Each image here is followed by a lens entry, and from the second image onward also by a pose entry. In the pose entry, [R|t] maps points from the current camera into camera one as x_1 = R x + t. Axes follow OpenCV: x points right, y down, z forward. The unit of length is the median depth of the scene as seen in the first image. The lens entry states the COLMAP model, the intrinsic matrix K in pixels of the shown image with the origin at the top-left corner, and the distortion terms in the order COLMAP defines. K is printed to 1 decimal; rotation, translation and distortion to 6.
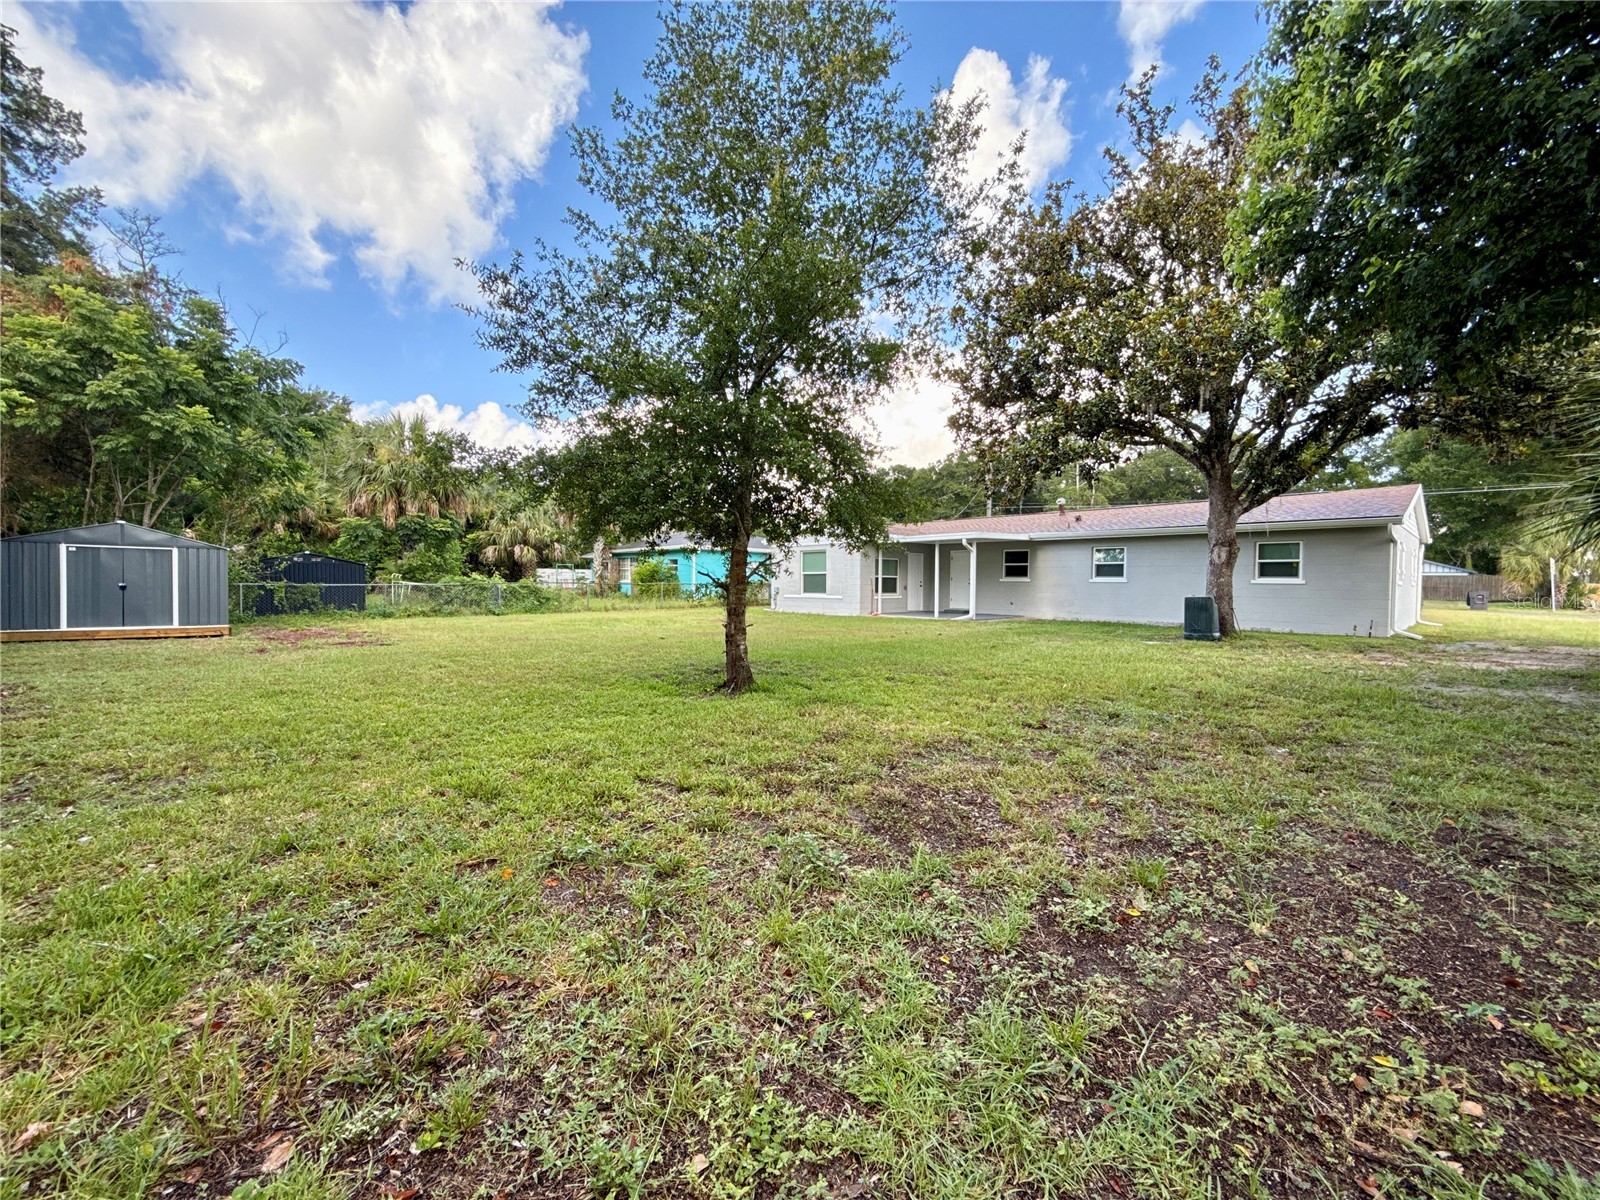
lens RADIAL K [[637.7, 0, 798.8], [0, 637.7, 603.6], [0, 0, 1]] dist [0.000304, 0.000029]
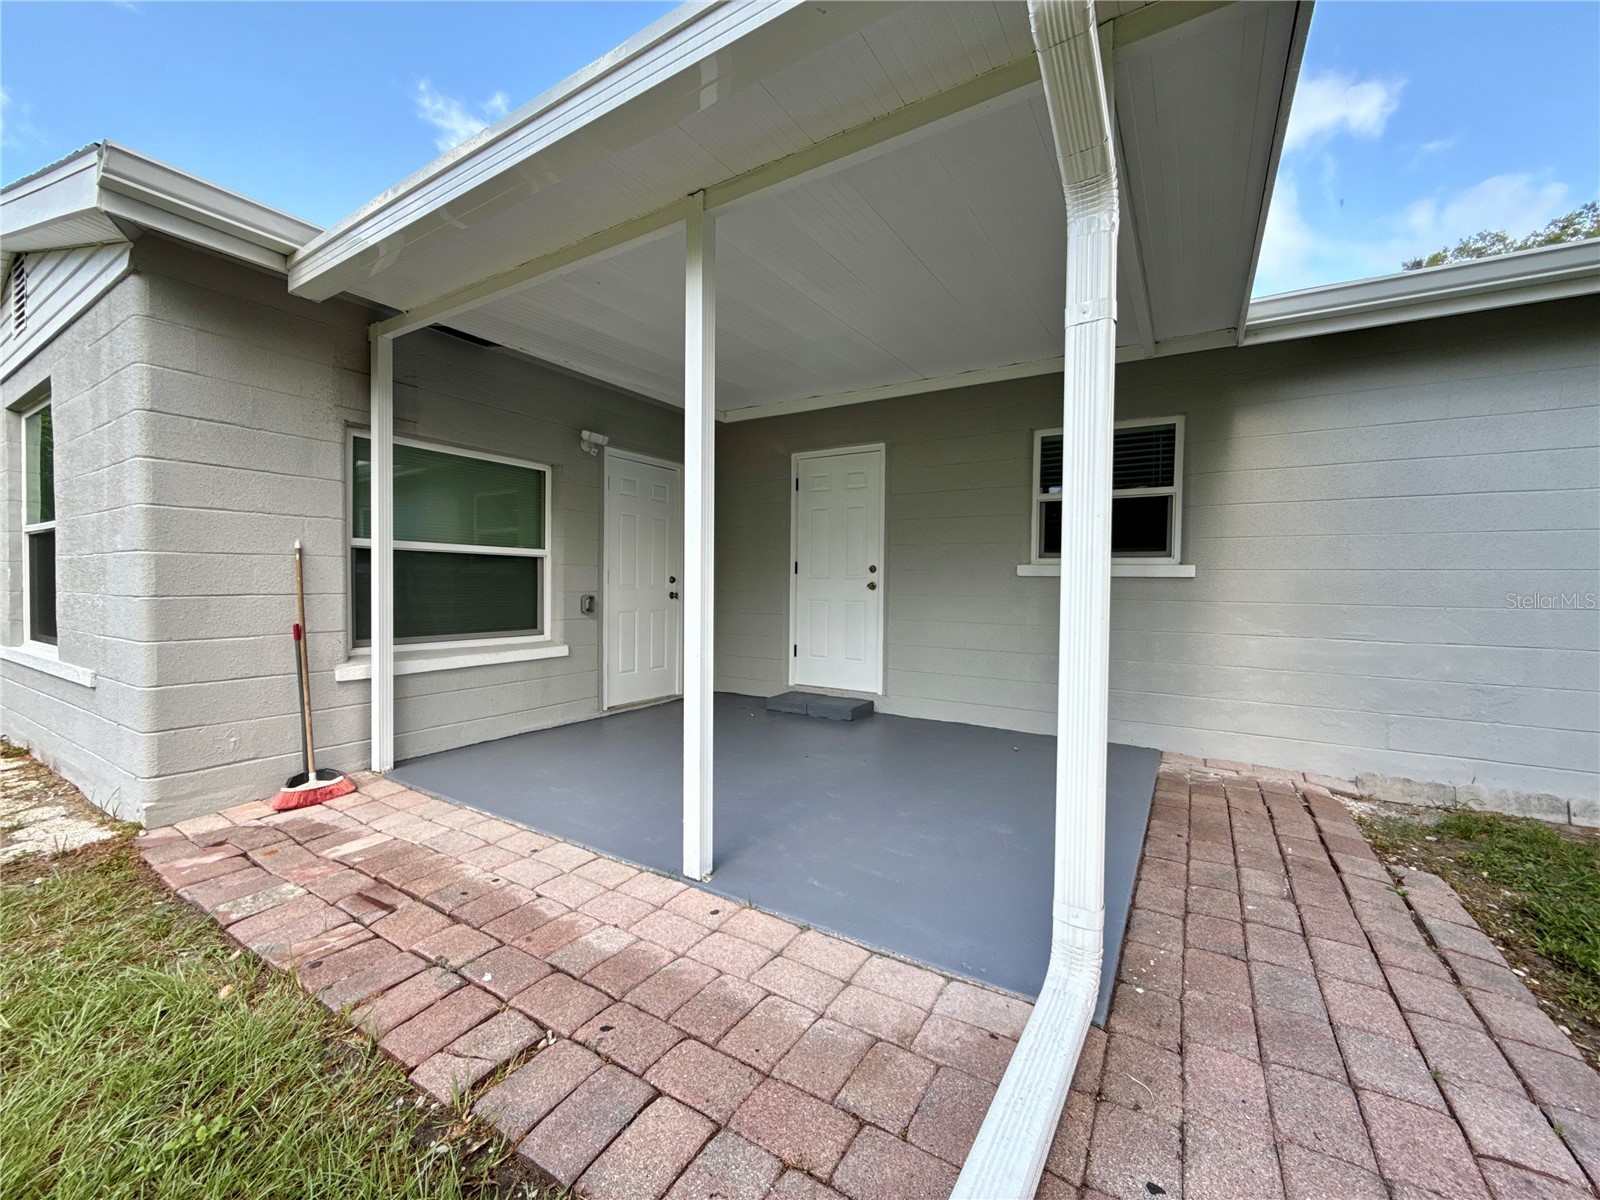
lens RADIAL K [[637.7, 0, 804.9], [0, 637.7, 596.8], [0, 0, 1]] dist [0.000304, 0.000029]
pose [[0.959209, -0.003322, 0.282680, 0.187565], [0.006413, 0.999929, -0.010011, -0.026192], [-0.282626, 0.011415, 0.959162, 0.808466]]
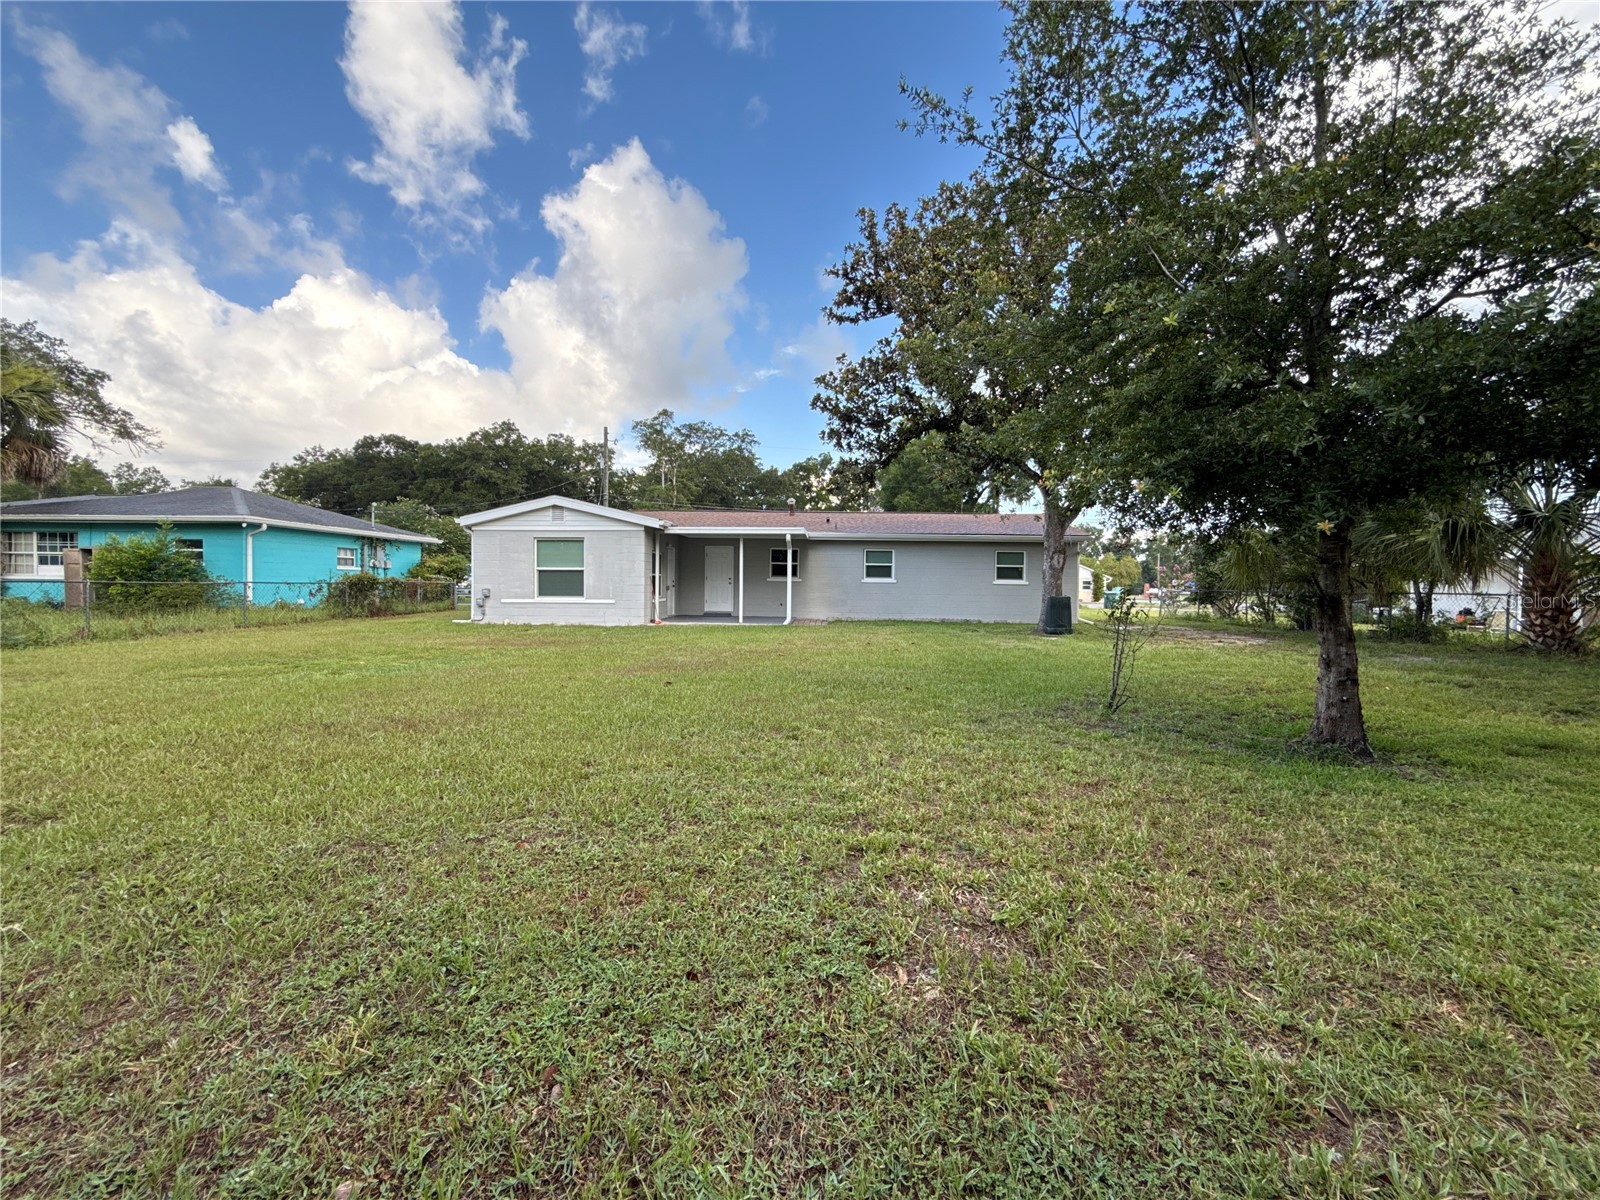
lens RADIAL K [[637.7, 0, 800.0], [0, 637.7, 597.4], [0, 0, 1]] dist [0.000304, 0.000029]
pose [[0.695407, -0.015371, 0.718452, -0.321625], [0.019078, 0.999814, 0.002924, -0.012871], [-0.718363, 0.011673, 0.695571, 0.311213]]
